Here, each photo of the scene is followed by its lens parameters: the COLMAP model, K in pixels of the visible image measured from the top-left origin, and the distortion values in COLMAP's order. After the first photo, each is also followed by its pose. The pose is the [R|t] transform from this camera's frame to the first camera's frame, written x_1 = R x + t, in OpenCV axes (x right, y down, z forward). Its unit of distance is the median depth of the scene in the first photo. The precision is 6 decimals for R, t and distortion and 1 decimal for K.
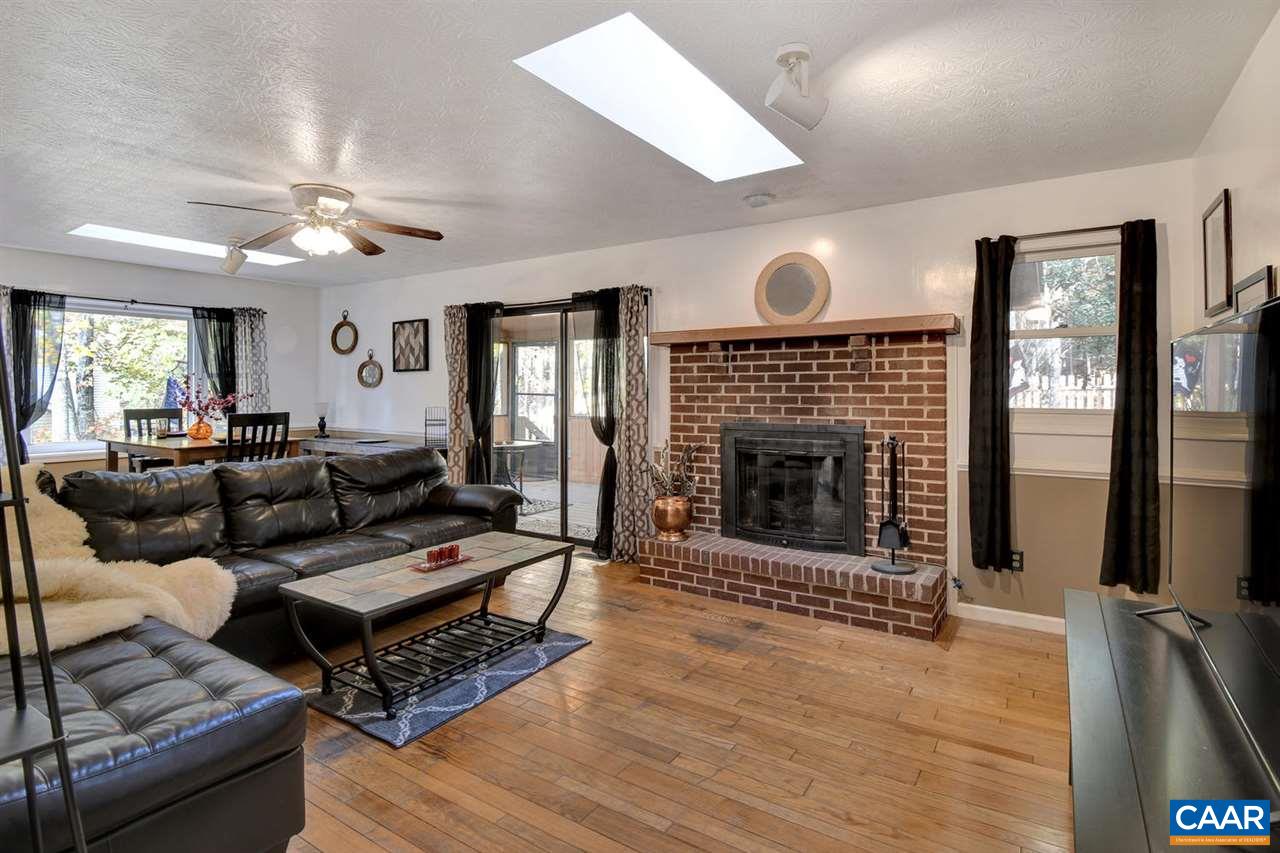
lens RADIAL K [[602.7, 0, 664.1], [0, 602.7, 419.8], [0, 0, 1]] dist [-0.016960, -0.000195]
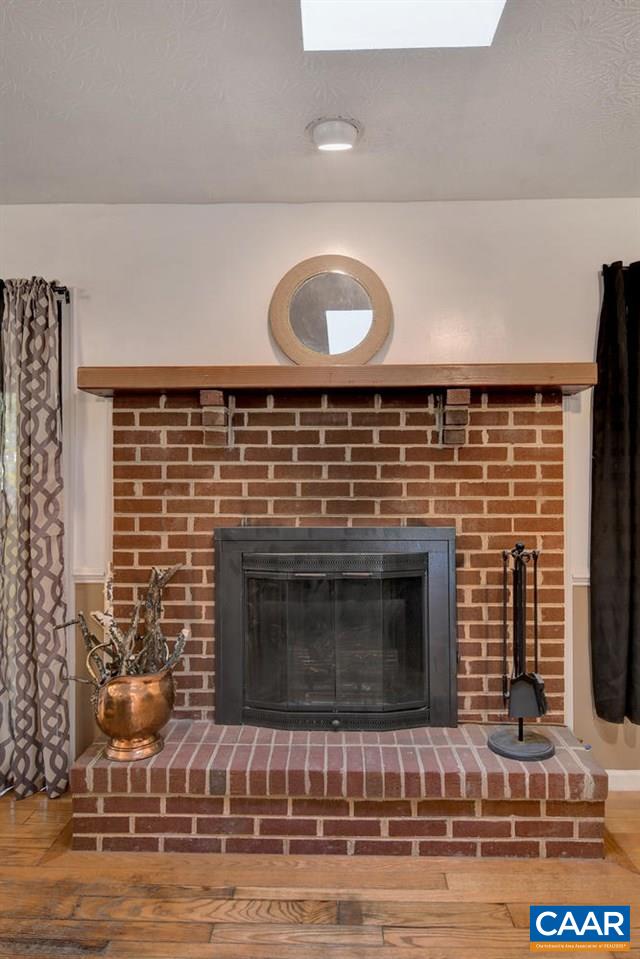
lens RADIAL K [[635.3, 0, 320.0], [0, 635.3, 479.5], [0, 0, 1]] dist [0.000815, -0.001153]
pose [[0.864220, -0.008709, 0.503039, -0.133824], [0.024317, 0.999405, -0.024475, -0.027118], [-0.502527, 0.033384, 0.863917, 0.439783]]
